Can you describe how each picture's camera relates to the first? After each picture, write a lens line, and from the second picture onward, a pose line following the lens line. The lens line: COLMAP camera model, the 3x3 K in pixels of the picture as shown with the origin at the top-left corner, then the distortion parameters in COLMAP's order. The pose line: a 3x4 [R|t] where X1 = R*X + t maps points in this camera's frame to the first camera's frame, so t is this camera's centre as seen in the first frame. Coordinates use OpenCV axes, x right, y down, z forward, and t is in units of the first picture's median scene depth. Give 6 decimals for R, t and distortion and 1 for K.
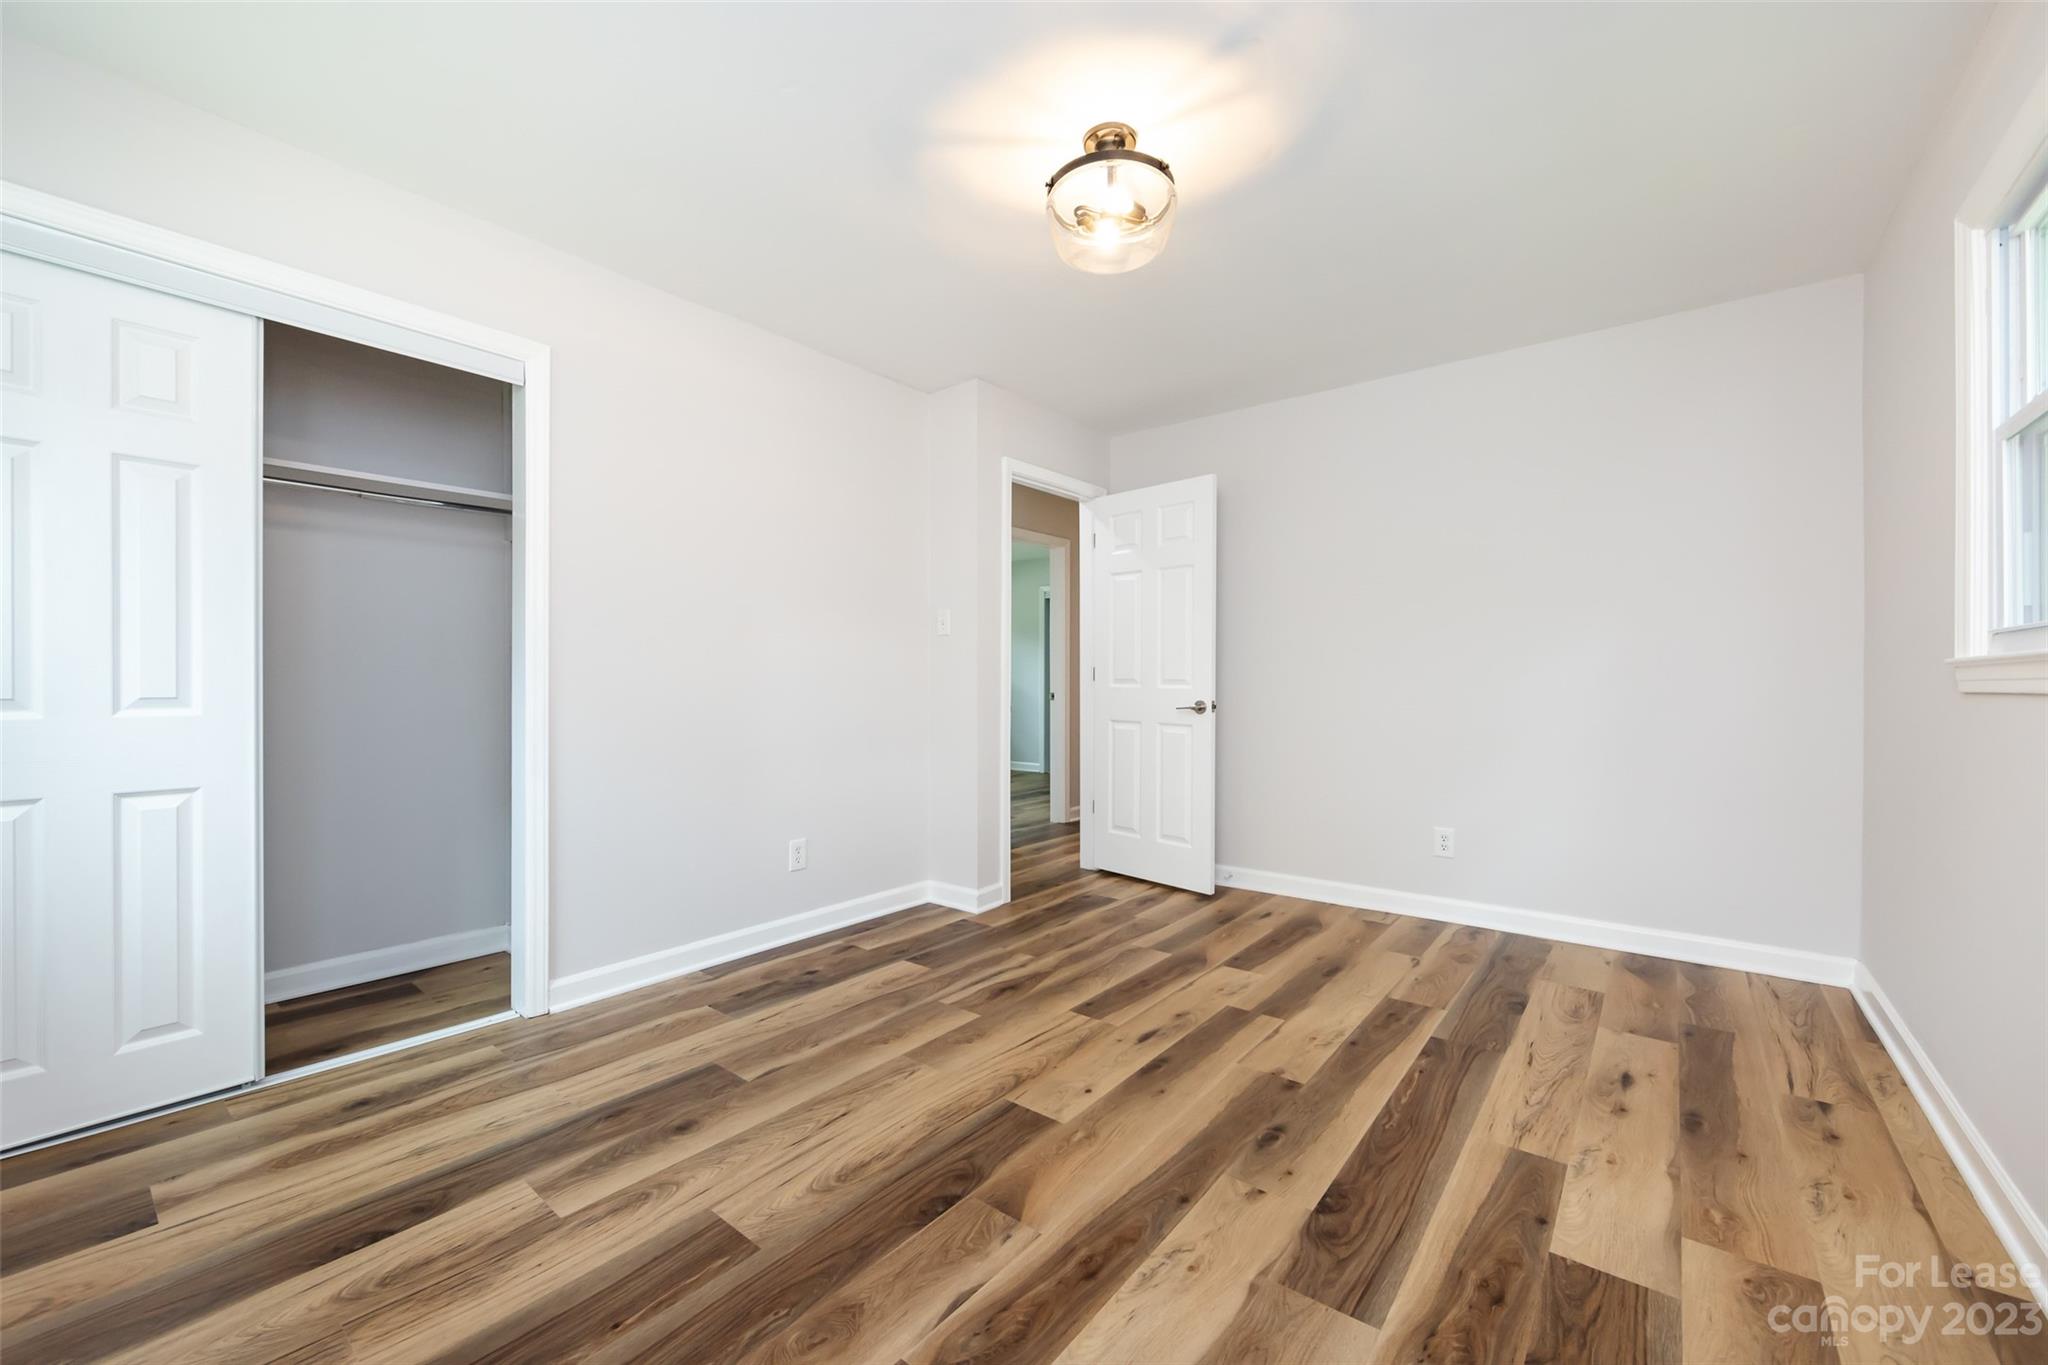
lens RADIAL K [[809.4, 0, 1015.6], [0, 809.4, 683.7], [0, 0, 1]] dist [-0.004431, -0.000098]
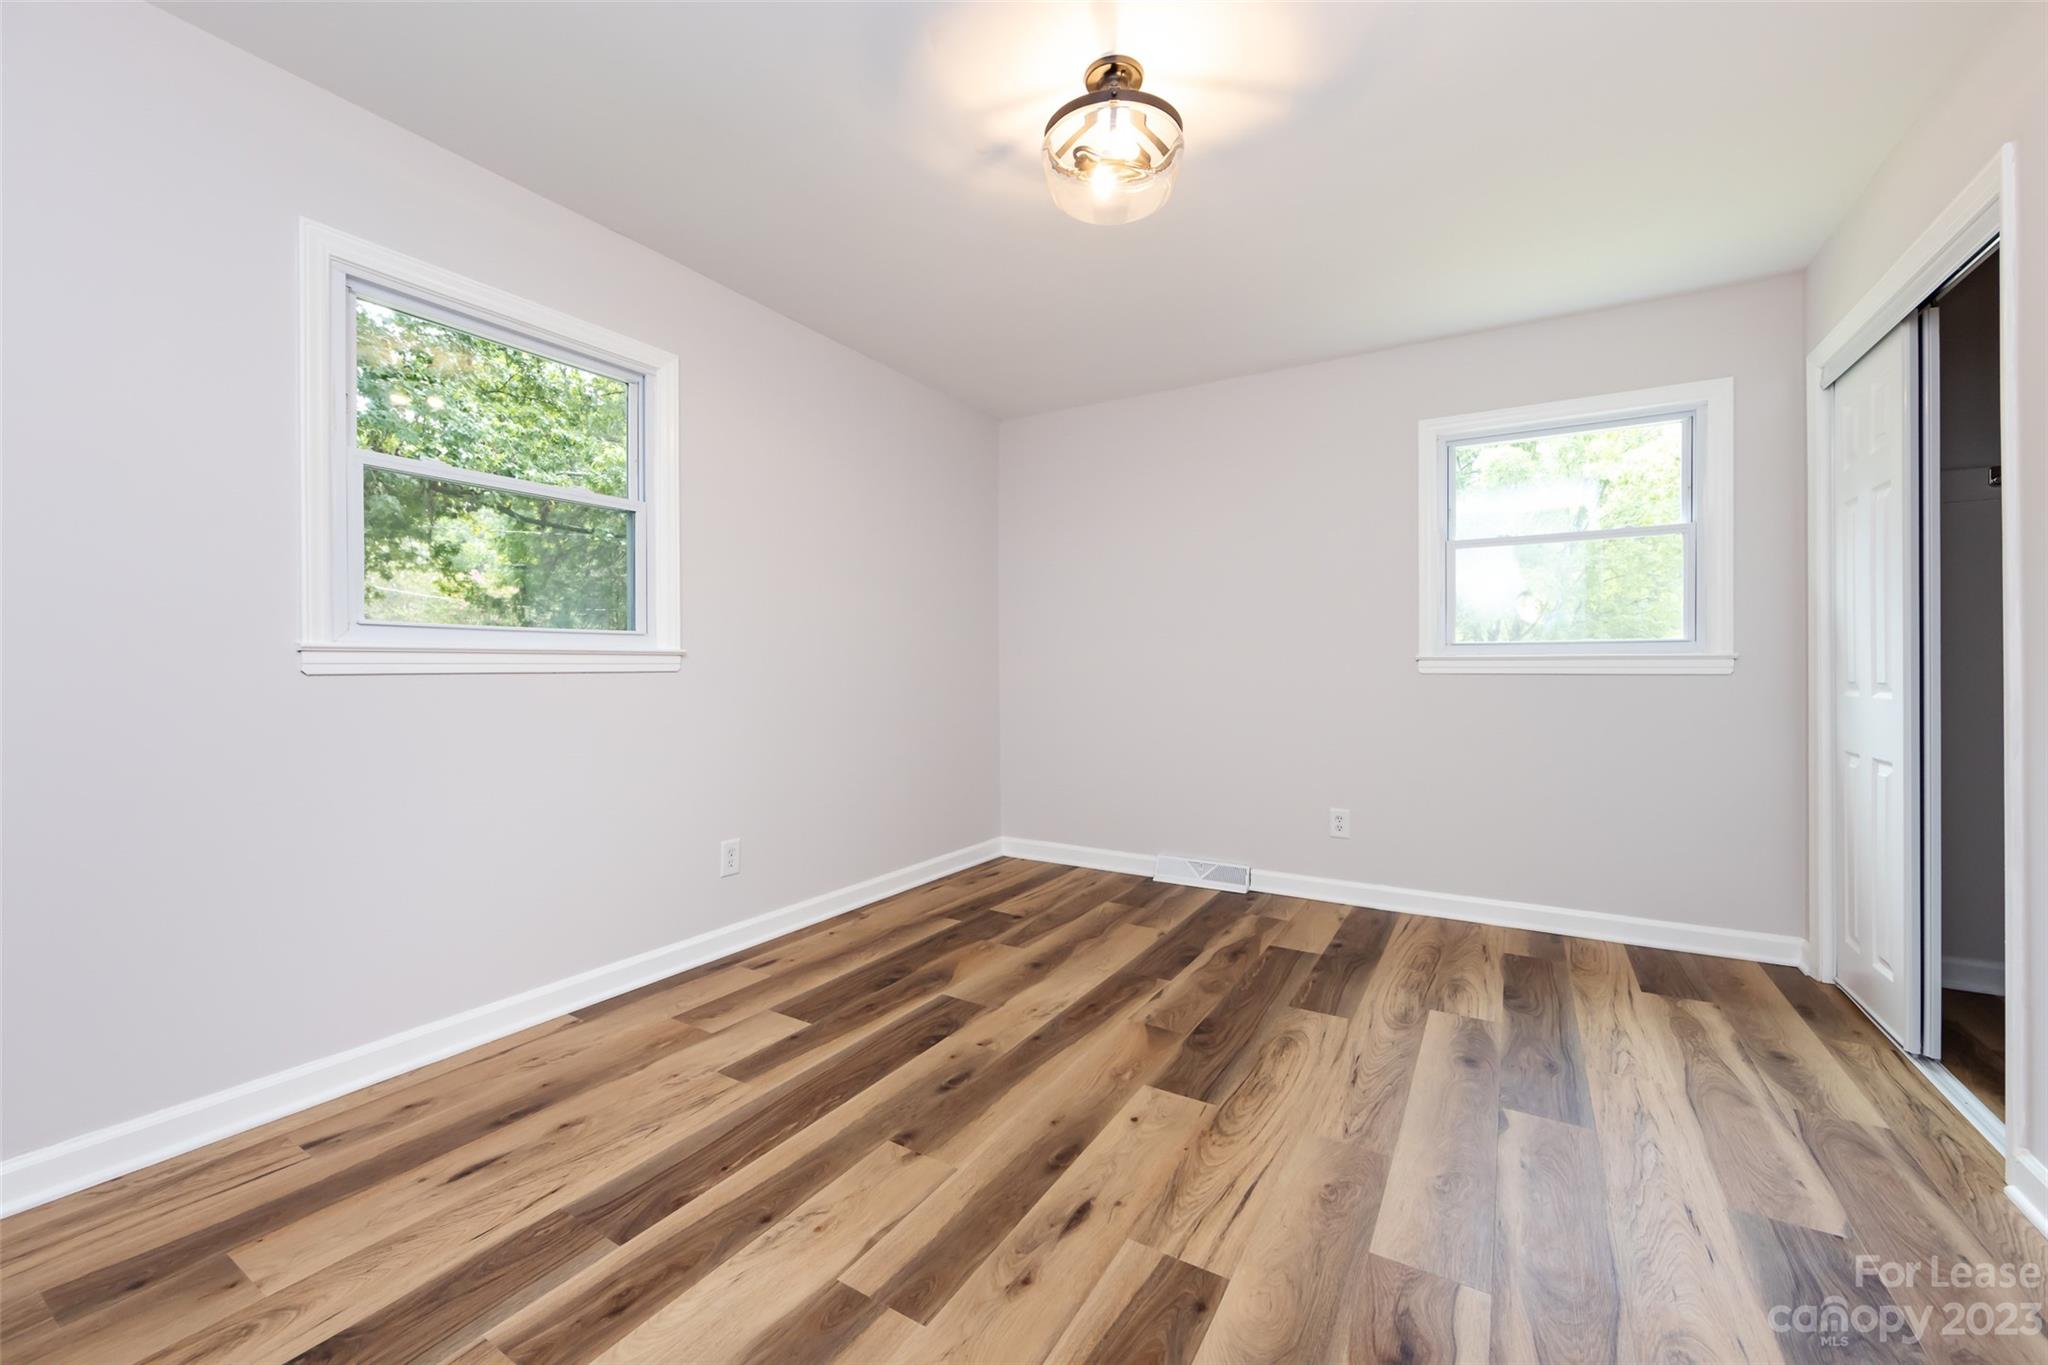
lens RADIAL K [[809.4, 0, 1016.4], [0, 809.4, 668.8], [0, 0, 1]] dist [-0.004431, -0.000098]
pose [[-0.989885, -0.002519, -0.141848, 0.352635], [-0.002934, 0.999992, 0.002721, -0.000979], [0.141840, 0.003110, -0.989885, 1.890536]]
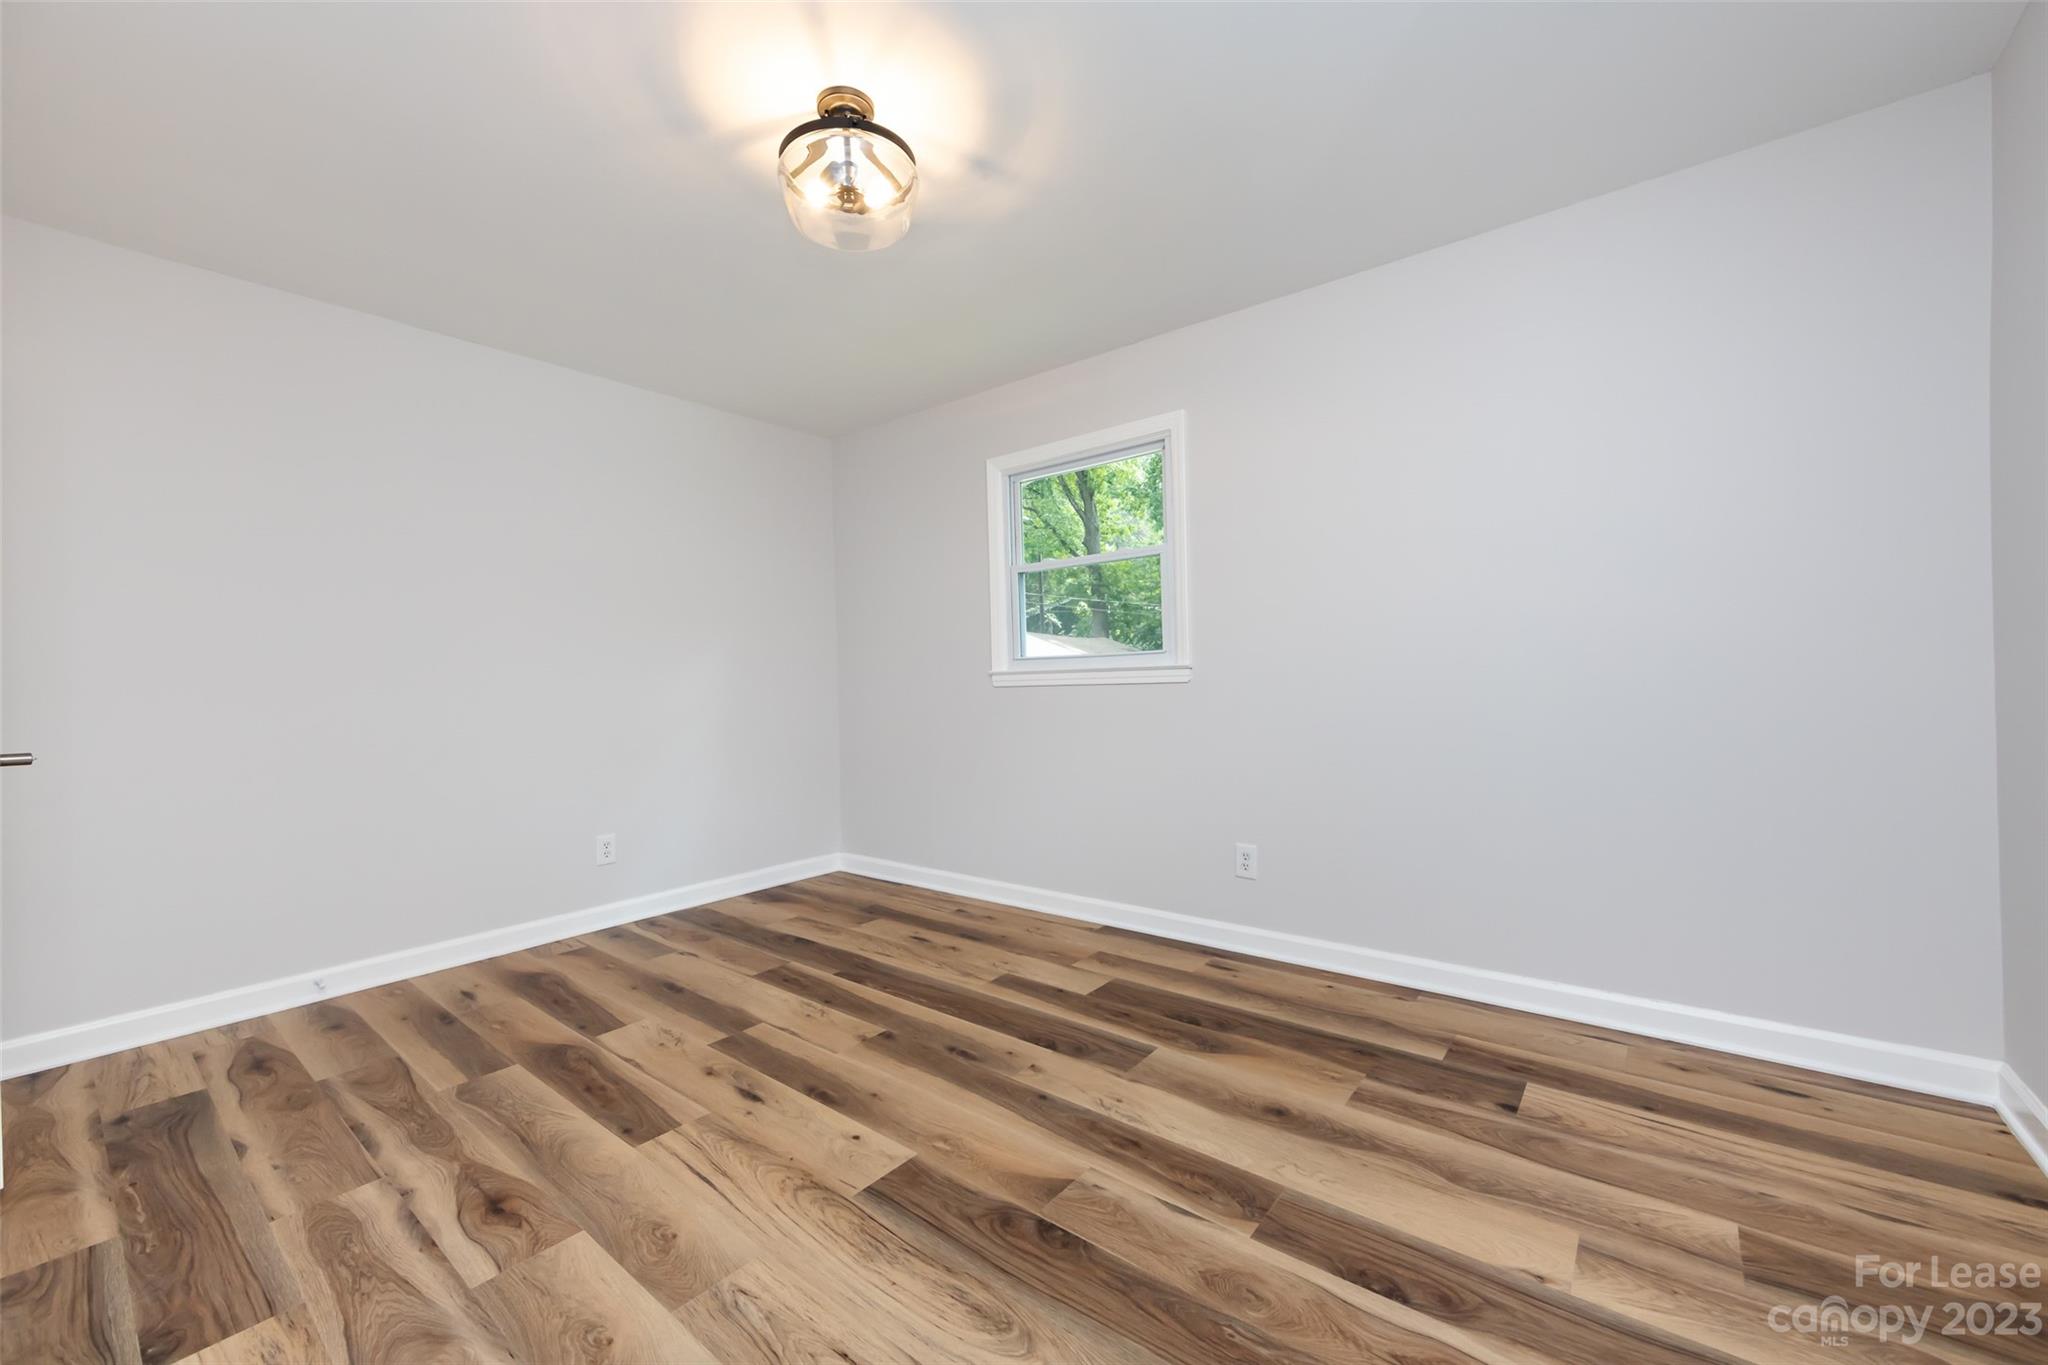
lens RADIAL K [[809.4, 0, 1031.1], [0, 809.4, 682.1], [0, 0, 1]] dist [-0.004431, -0.000098]
pose [[-0.016800, -0.001214, 0.999858, -0.824536], [0.024312, 0.999703, 0.001623, -0.001955], [-0.999563, 0.024336, -0.016765, 0.815031]]
